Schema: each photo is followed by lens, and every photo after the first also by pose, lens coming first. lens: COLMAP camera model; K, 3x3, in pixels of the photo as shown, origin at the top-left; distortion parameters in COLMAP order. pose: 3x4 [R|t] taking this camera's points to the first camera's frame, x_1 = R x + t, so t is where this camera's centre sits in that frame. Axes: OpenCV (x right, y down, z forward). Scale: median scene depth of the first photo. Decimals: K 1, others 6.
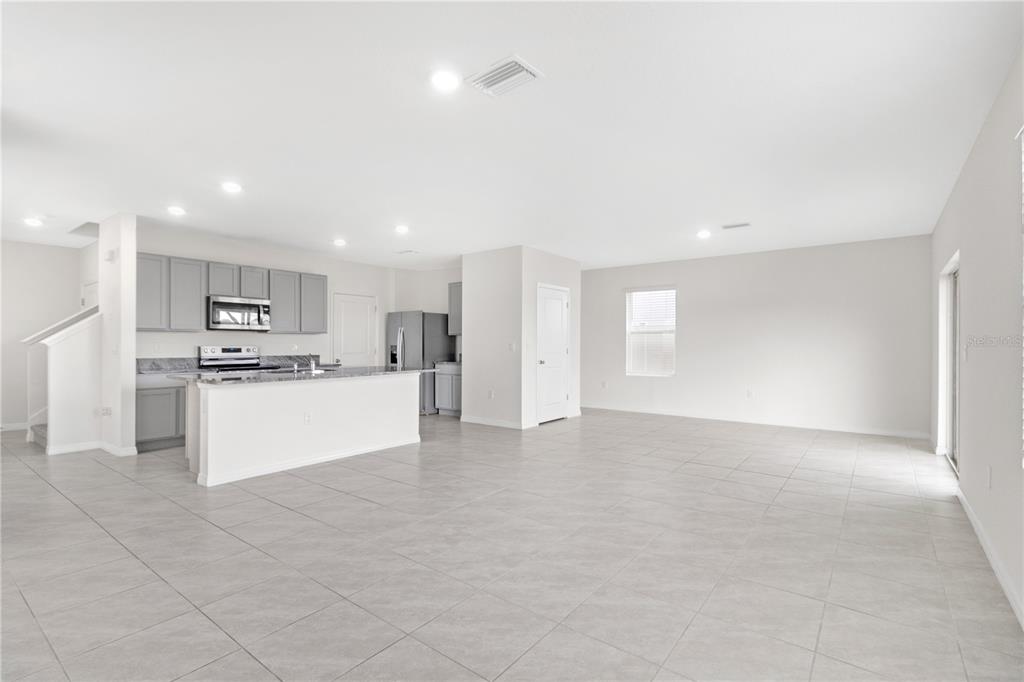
lens RADIAL K [[471.5, 0, 504.6], [0, 471.5, 345.7], [0, 0, 1]] dist [0.003752, 0.000506]
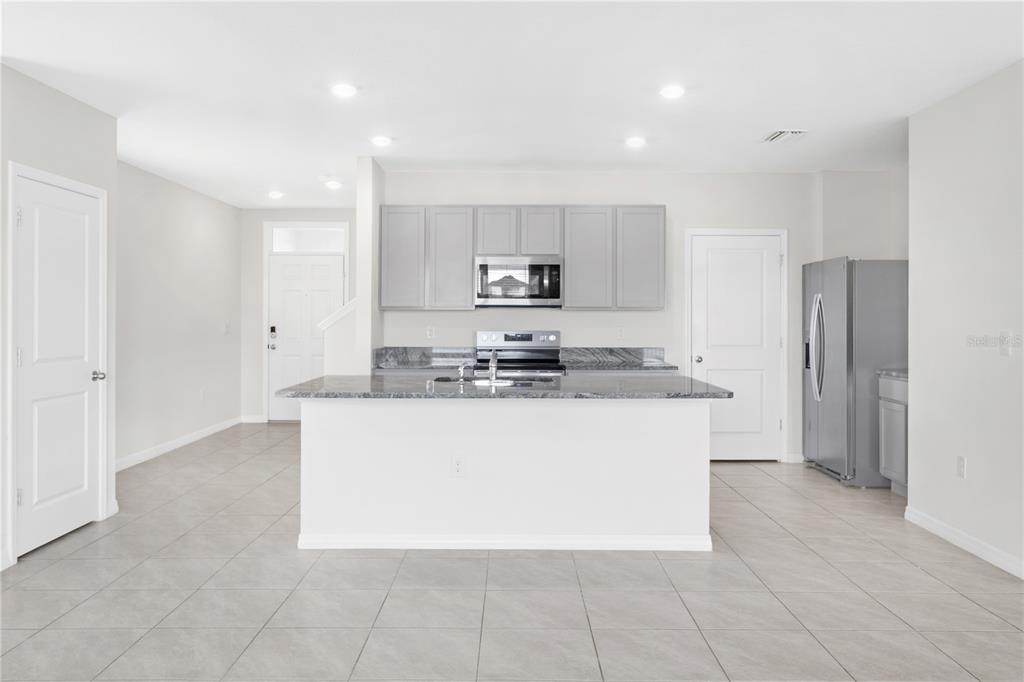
lens RADIAL K [[749.3, 0, 521.1], [0, 749.3, 322.8], [0, 0, 1]] dist [-0.011261, 0.001041]
pose [[0.627333, -0.001619, -0.778750, 0.228307], [-0.004216, 0.999976, -0.005475, -0.005381], [0.778740, 0.006718, 0.627311, 0.362871]]
